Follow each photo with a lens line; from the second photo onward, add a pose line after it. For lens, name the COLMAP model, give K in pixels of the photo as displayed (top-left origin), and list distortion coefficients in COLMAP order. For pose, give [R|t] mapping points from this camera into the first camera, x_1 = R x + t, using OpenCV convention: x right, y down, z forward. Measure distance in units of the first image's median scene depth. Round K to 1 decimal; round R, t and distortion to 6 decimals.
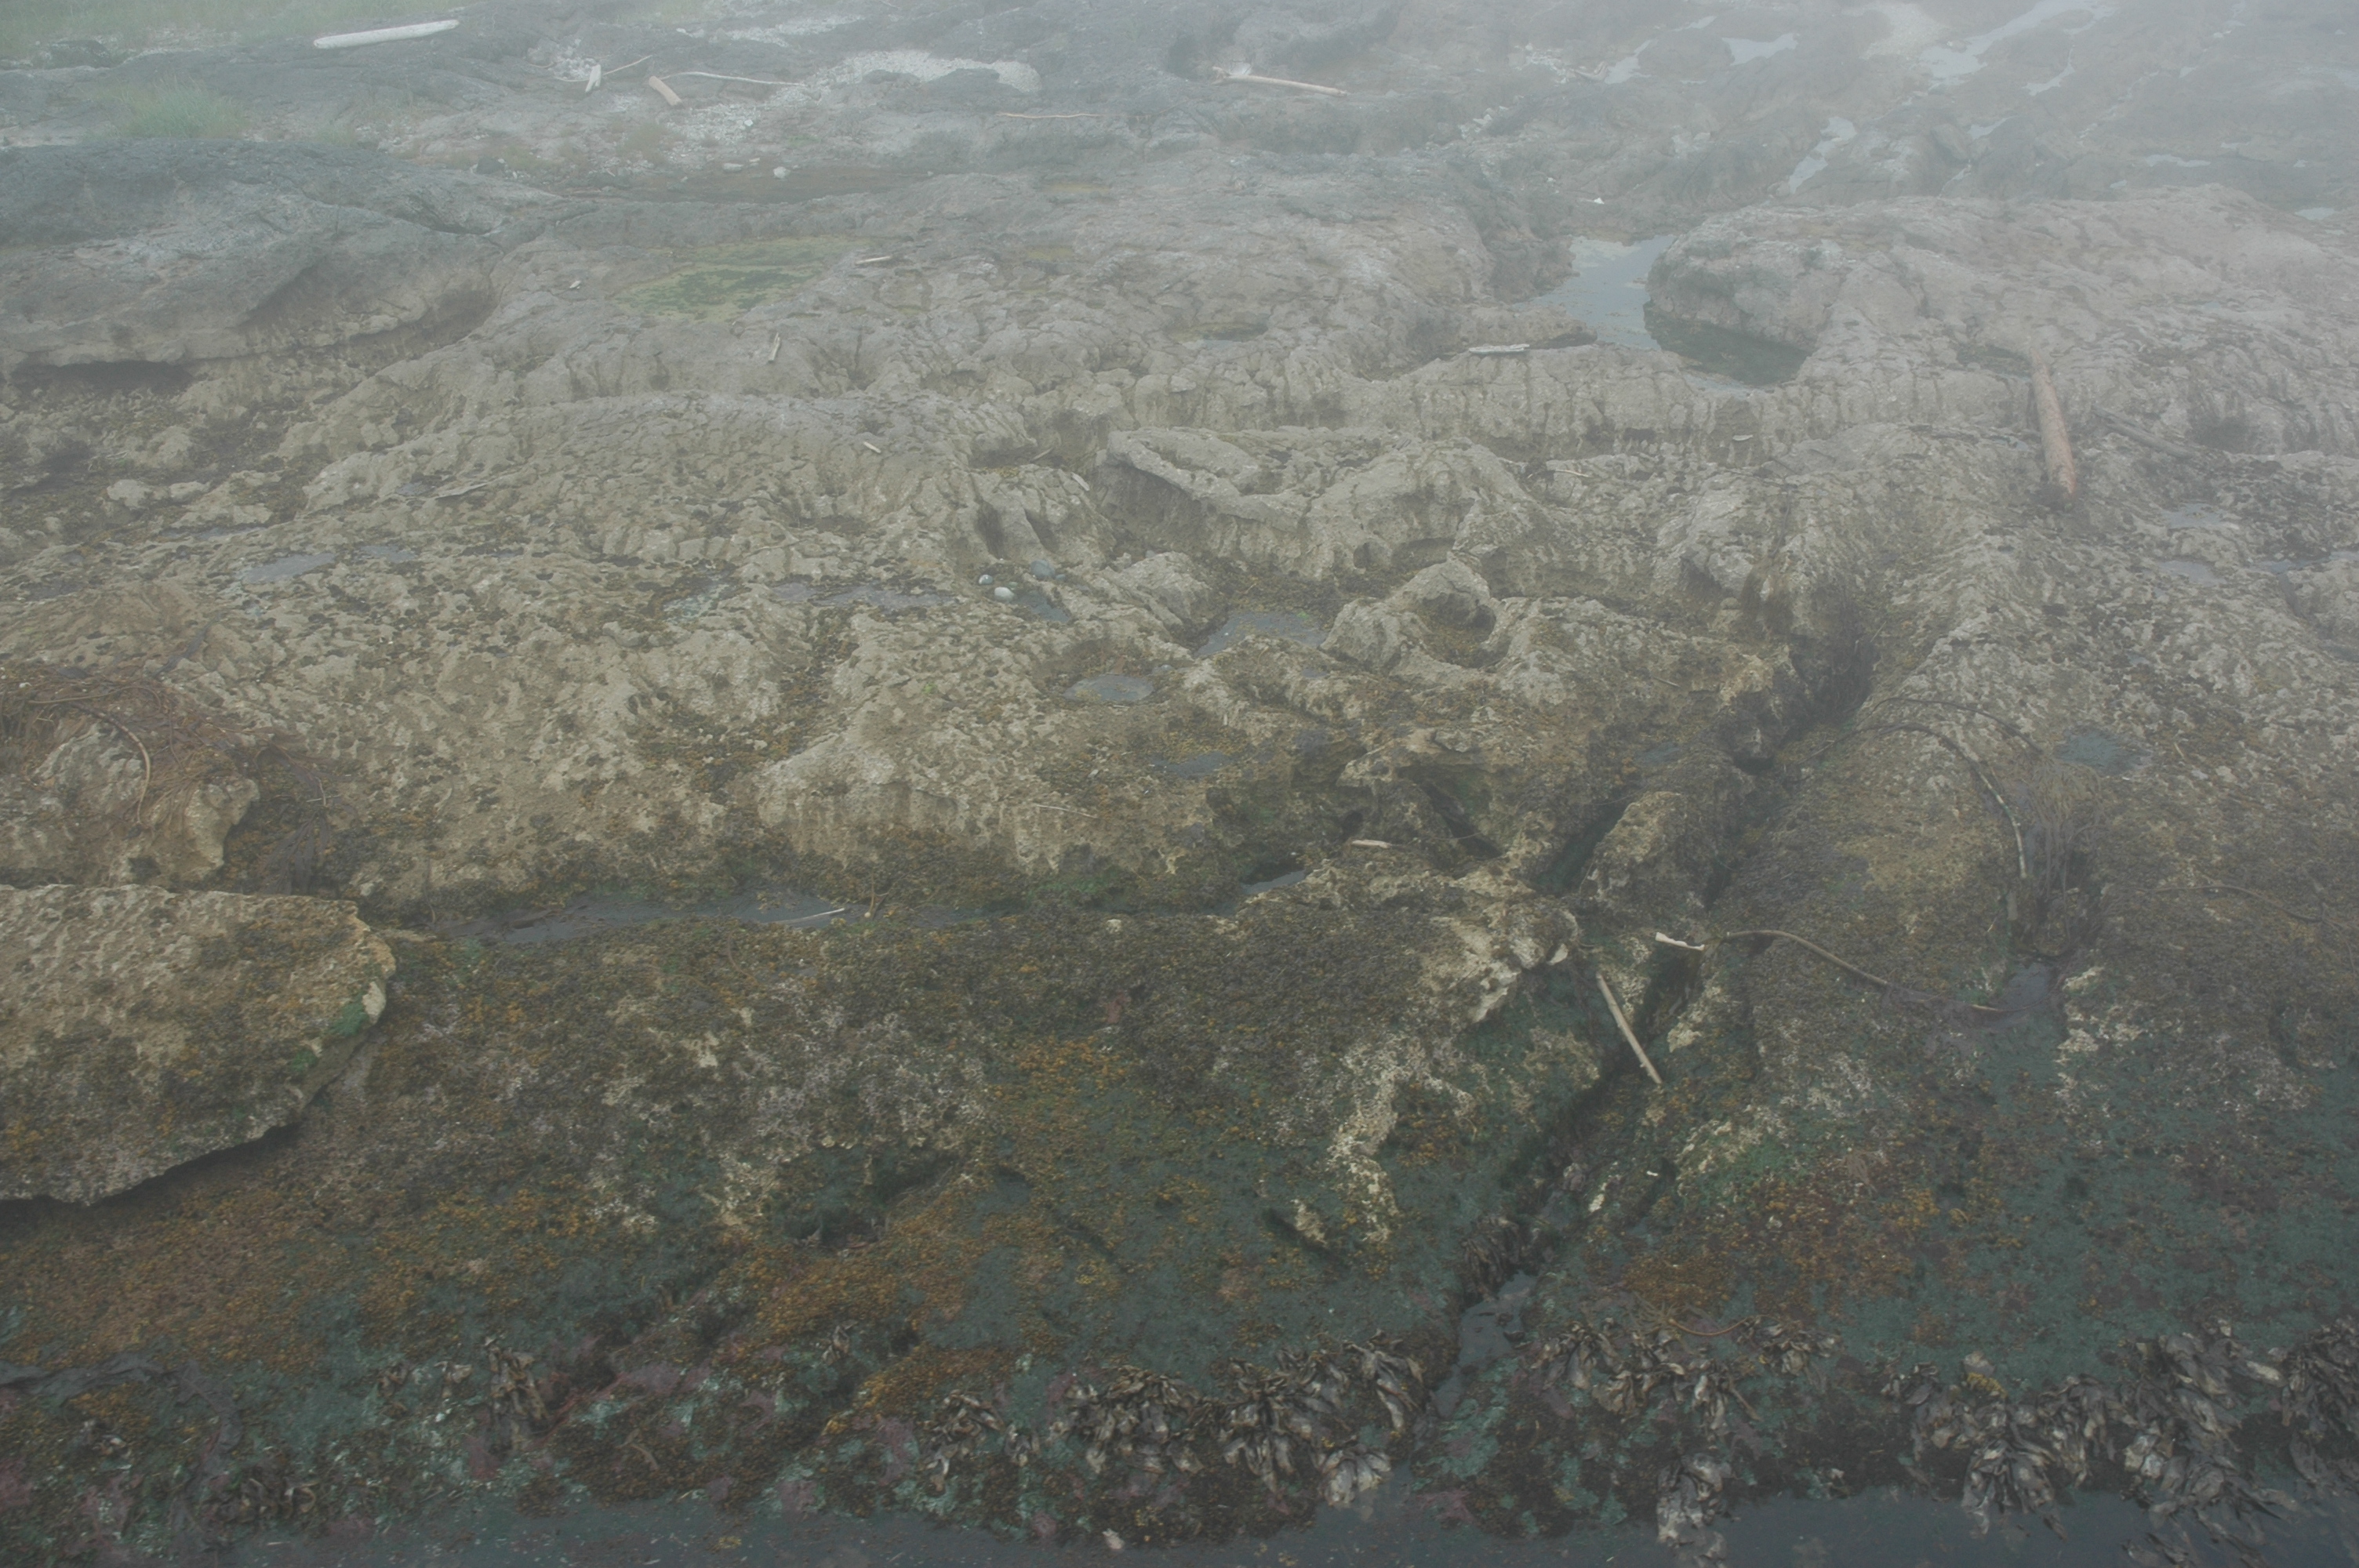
lens RADIAL K [[2101.3, 0, 1179.5], [0, 2101.3, 784.0], [0, 0, 1]] dist [-0.140405, 0.203912]
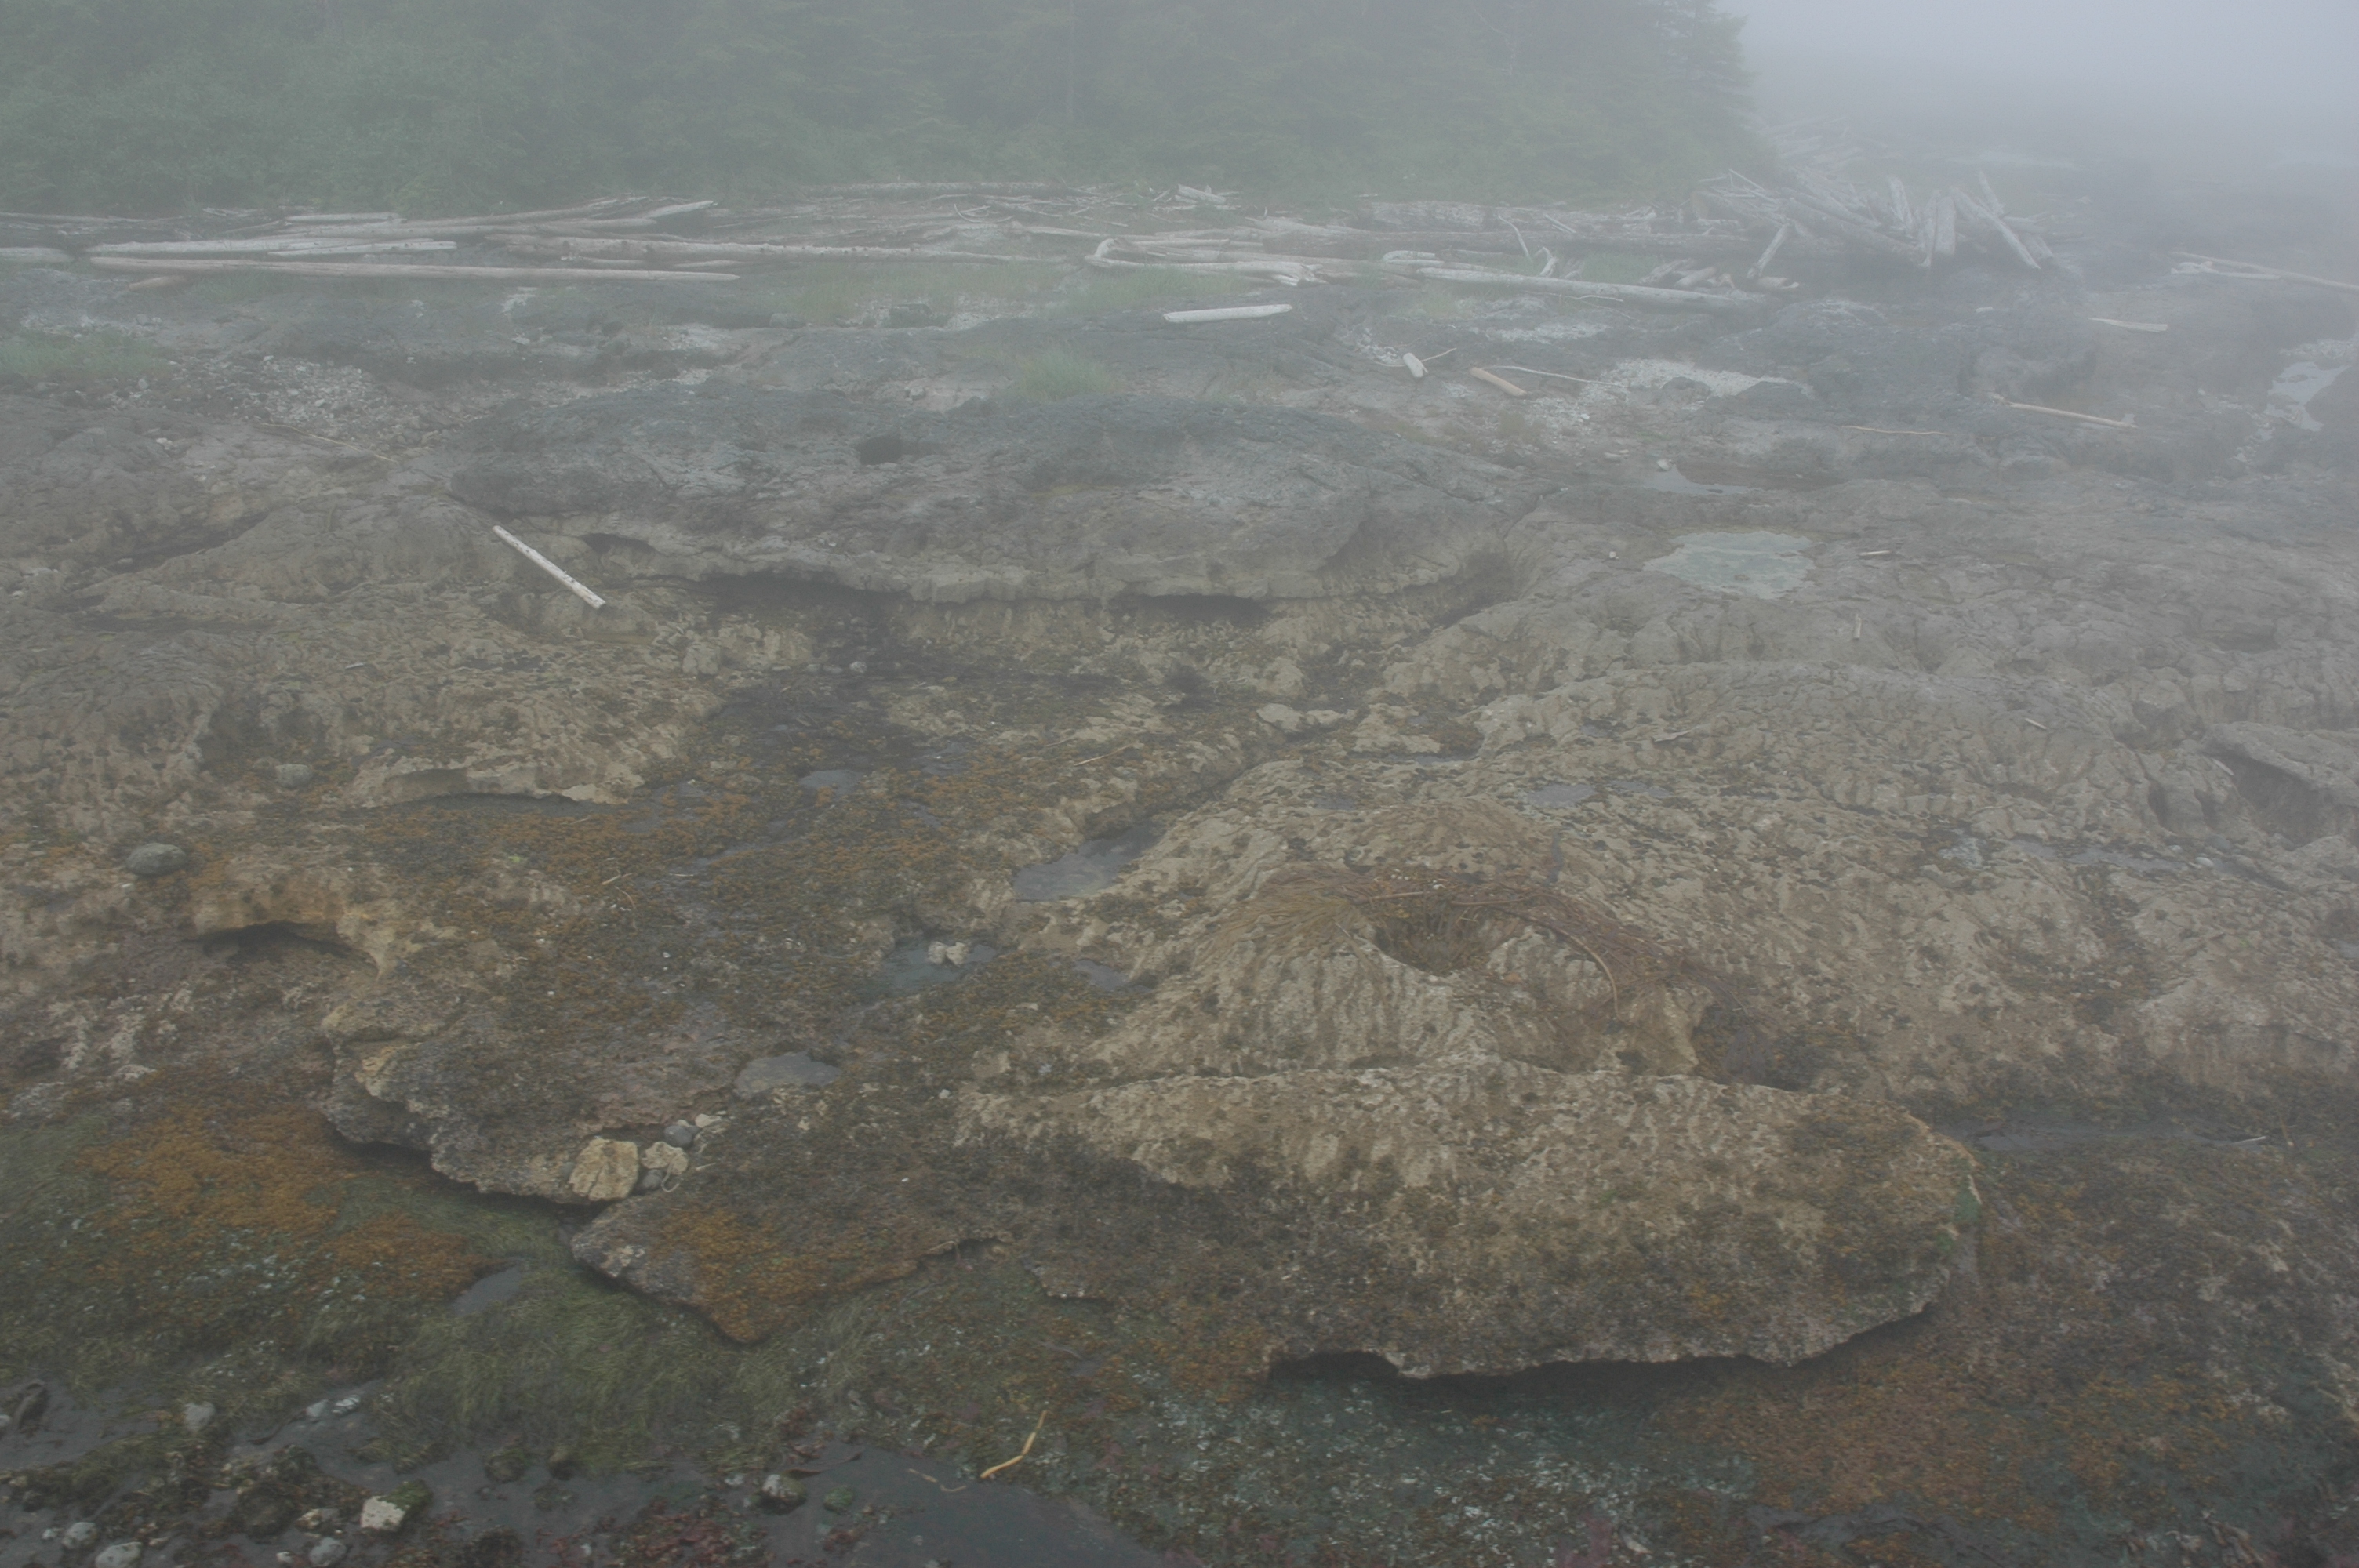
lens RADIAL K [[2101.3, 0, 1179.5], [0, 2101.3, 784.0], [0, 0, 1]] dist [-0.140405, 0.203912]
pose [[0.997501, 0.061686, -0.034436, -0.635431], [-0.065832, 0.988483, -0.136264, 0.054862], [0.025634, 0.138191, 0.990074, -0.095666]]
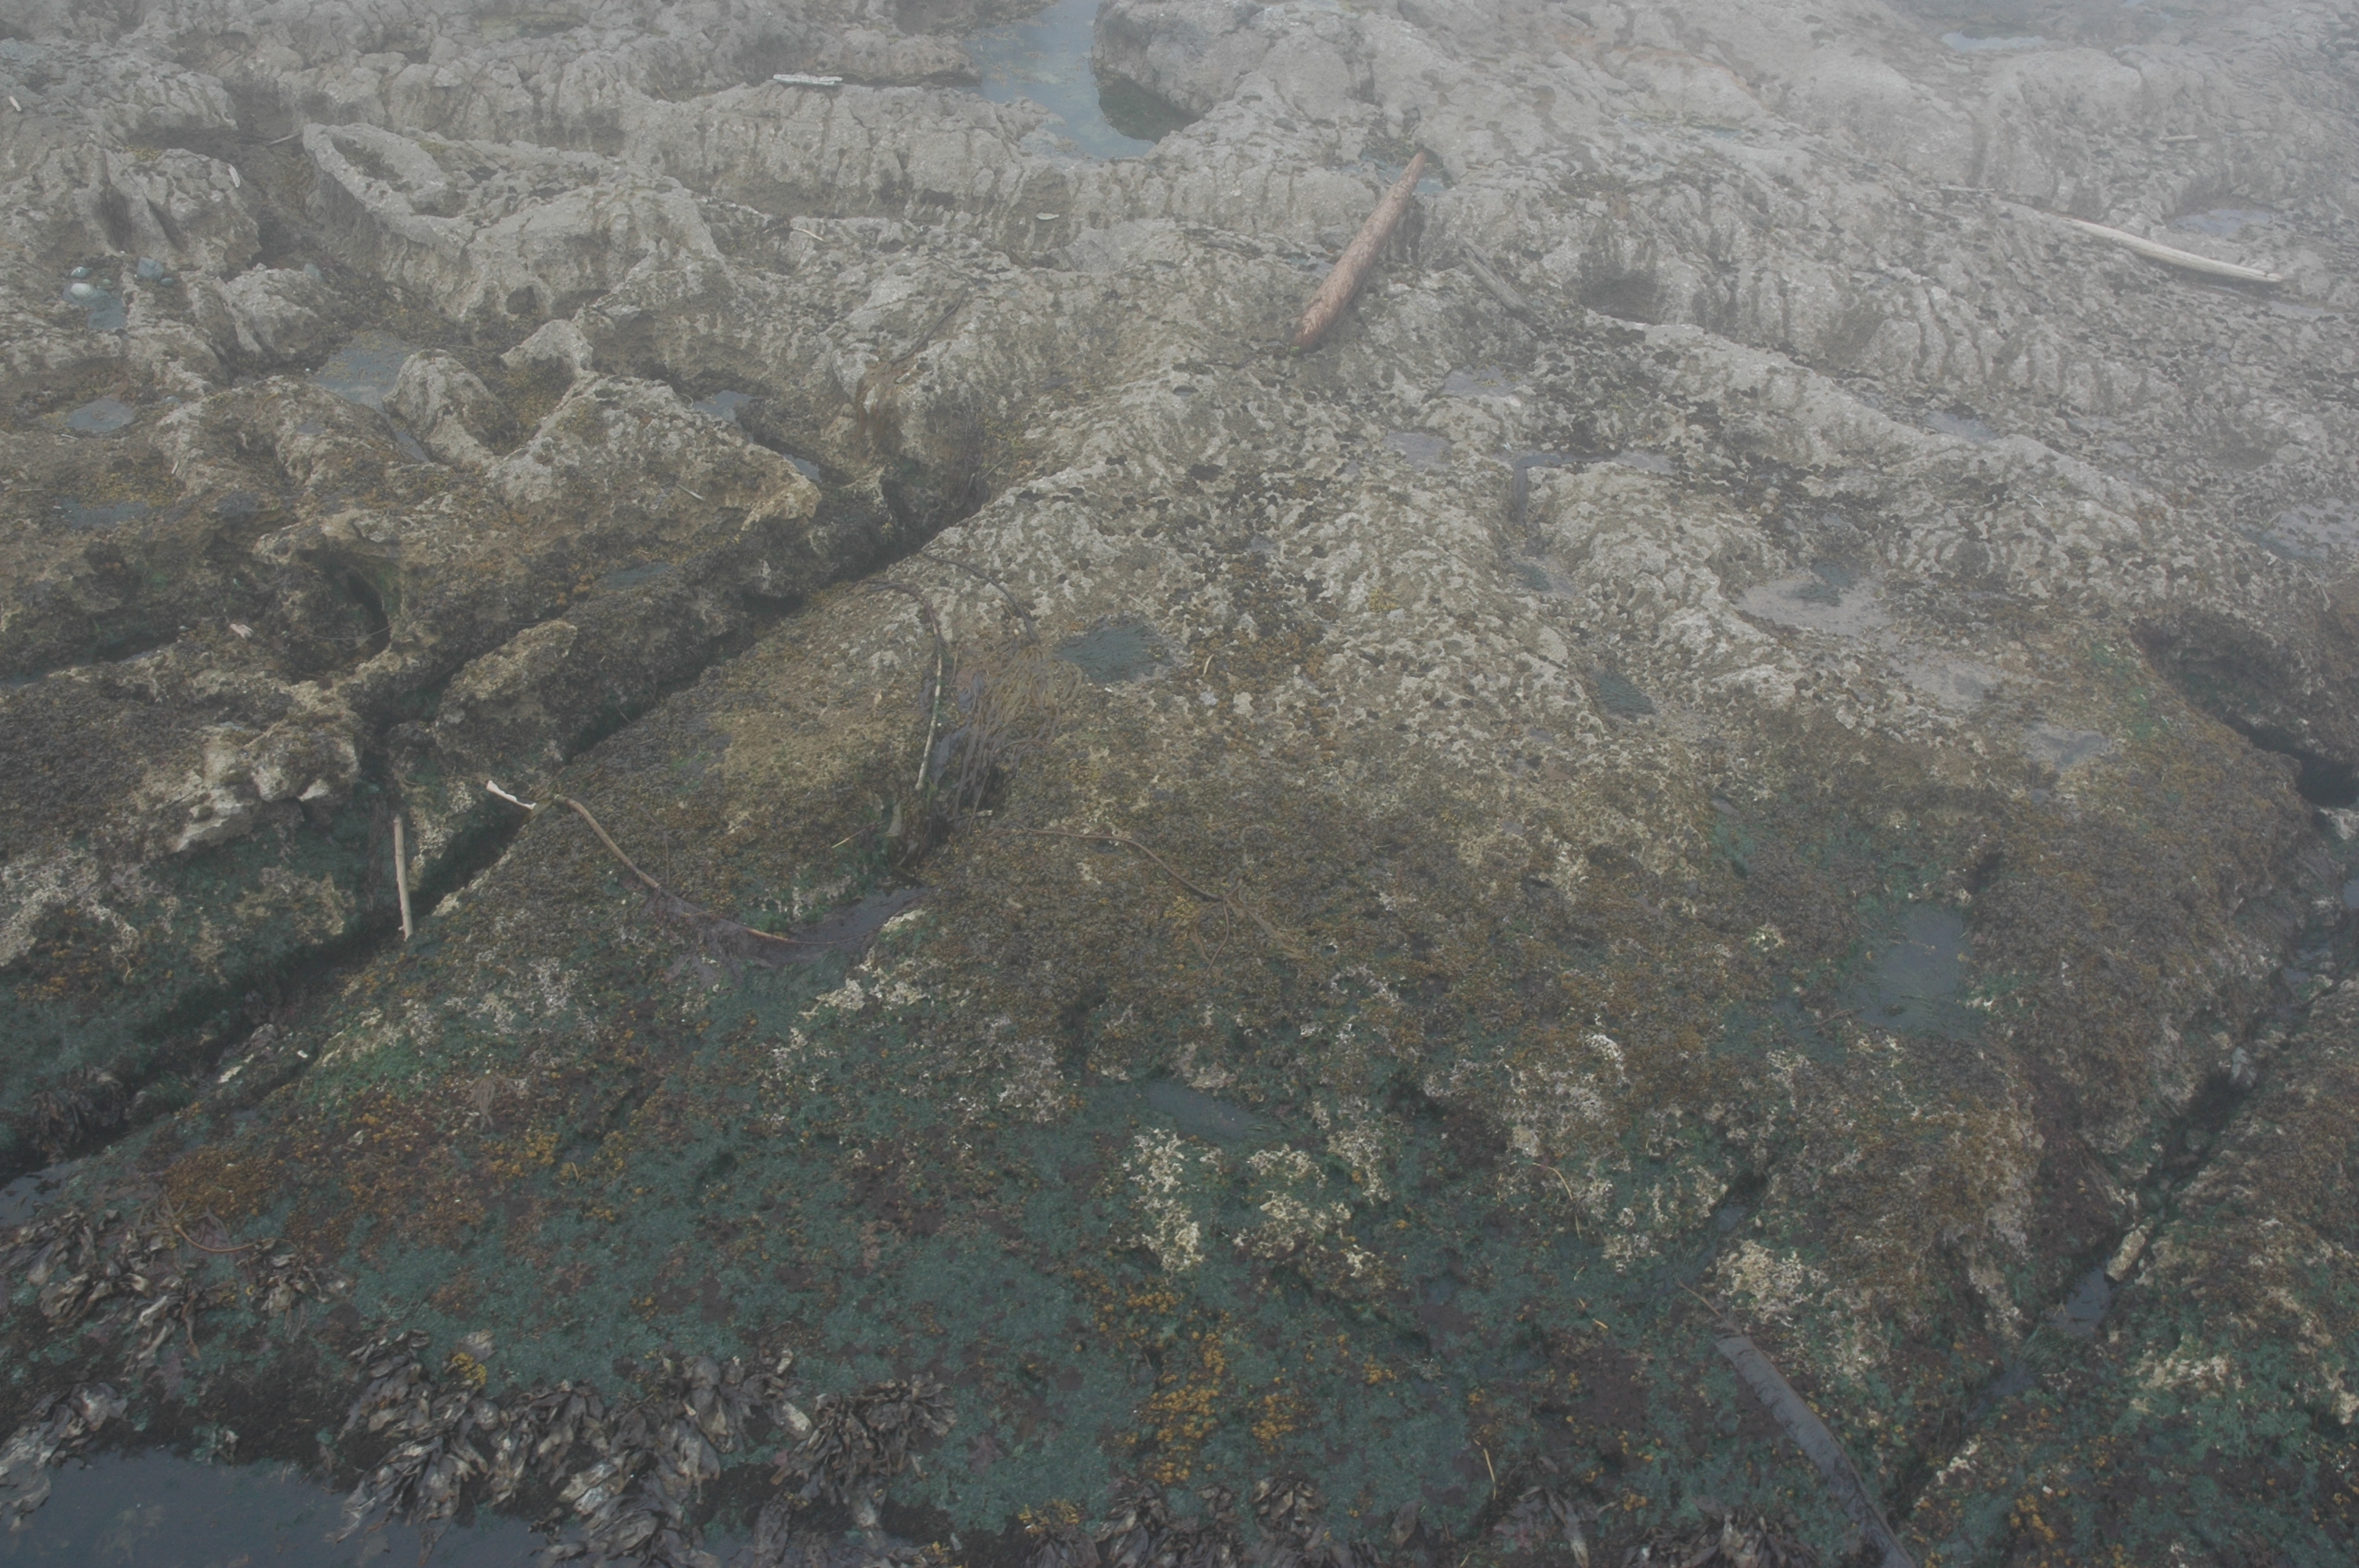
lens RADIAL K [[2101.3, 0, 1179.5], [0, 2101.3, 784.0], [0, 0, 1]] dist [-0.140405, 0.203912]
pose [[0.984559, 0.158278, -0.074778, 0.525316], [-0.145829, 0.977900, 0.149818, -0.091150], [0.096838, -0.136600, 0.985882, 0.151424]]
